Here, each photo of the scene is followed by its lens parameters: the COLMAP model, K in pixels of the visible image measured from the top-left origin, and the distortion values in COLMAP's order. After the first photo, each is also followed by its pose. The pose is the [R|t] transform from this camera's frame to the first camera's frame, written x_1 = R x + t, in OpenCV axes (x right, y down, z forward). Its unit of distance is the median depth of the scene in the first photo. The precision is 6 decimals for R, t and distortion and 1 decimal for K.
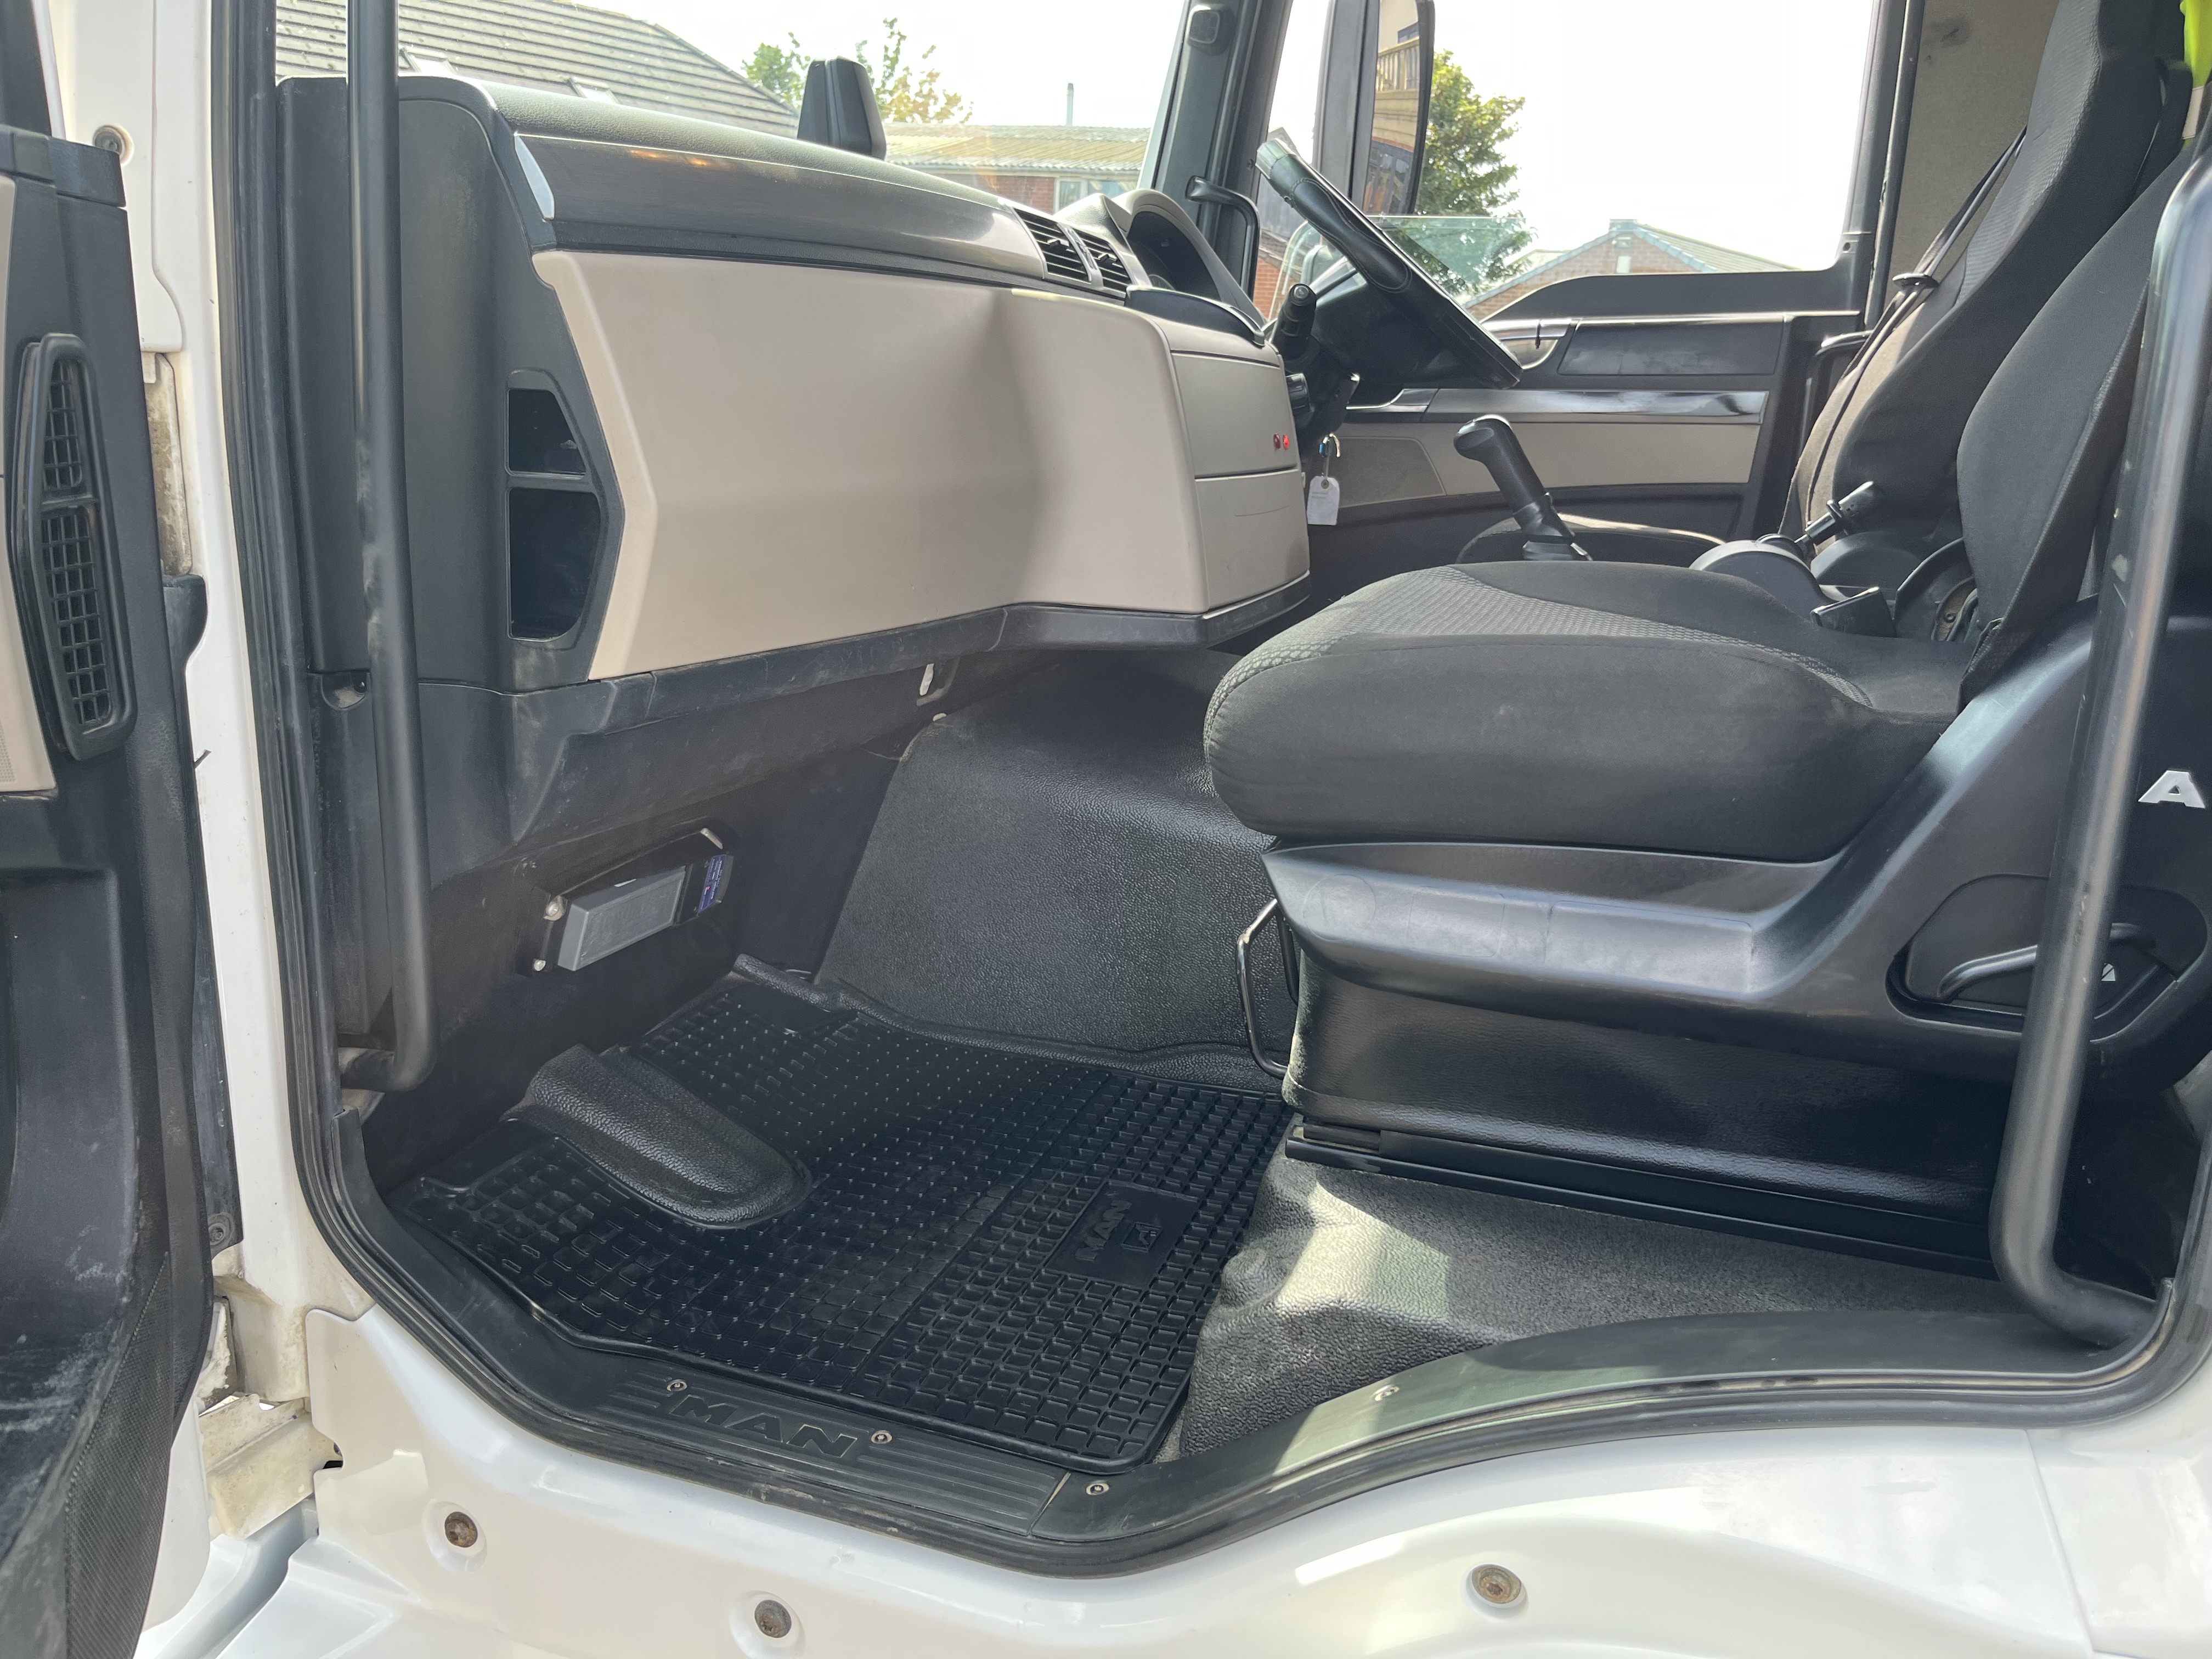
lens RADIAL K [[1624.9, 0, 1110.3], [0, 1624.9, 791.5], [0, 0, 1]] dist [0.127363, -0.182676]
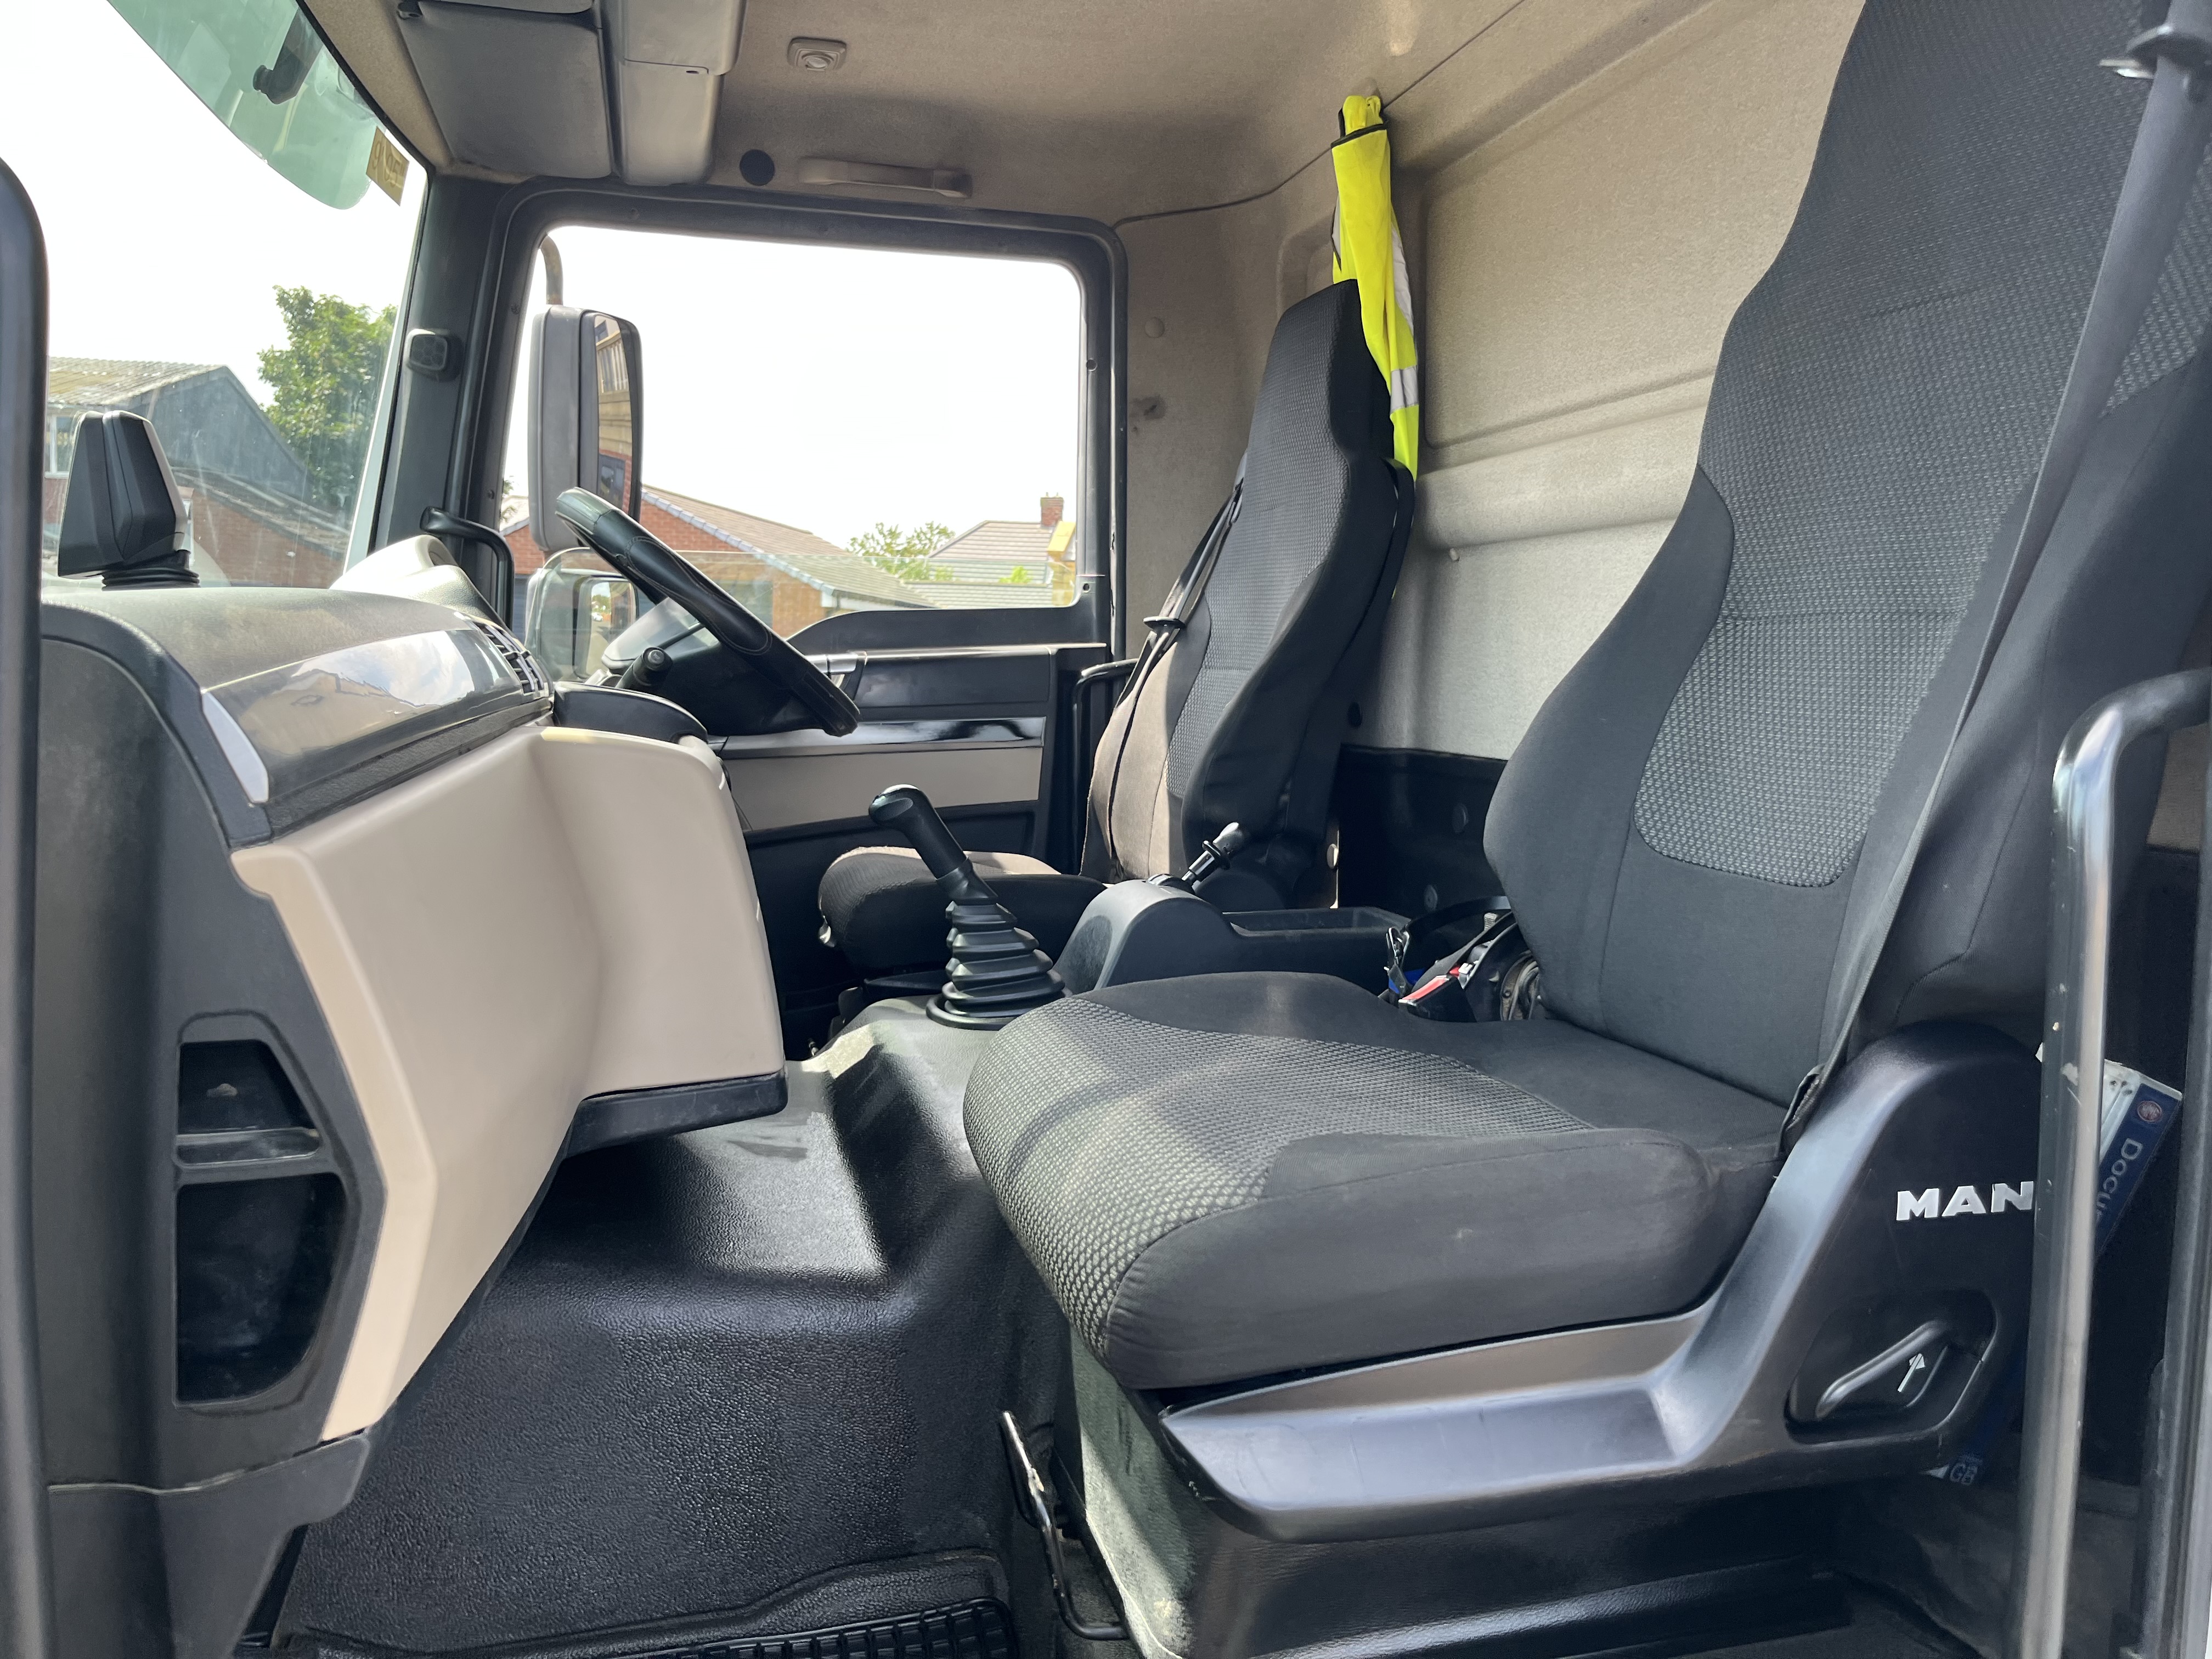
lens RADIAL K [[1656.1, 0, 1100.2], [0, 1656.1, 817.0], [0, 0, 1]] dist [0.036894, -0.059034]
pose [[0.846677, -0.086405, 0.525045, -0.164736], [0.154615, 0.984103, -0.087378, -0.090630], [-0.509148, 0.155160, 0.846577, 0.092998]]
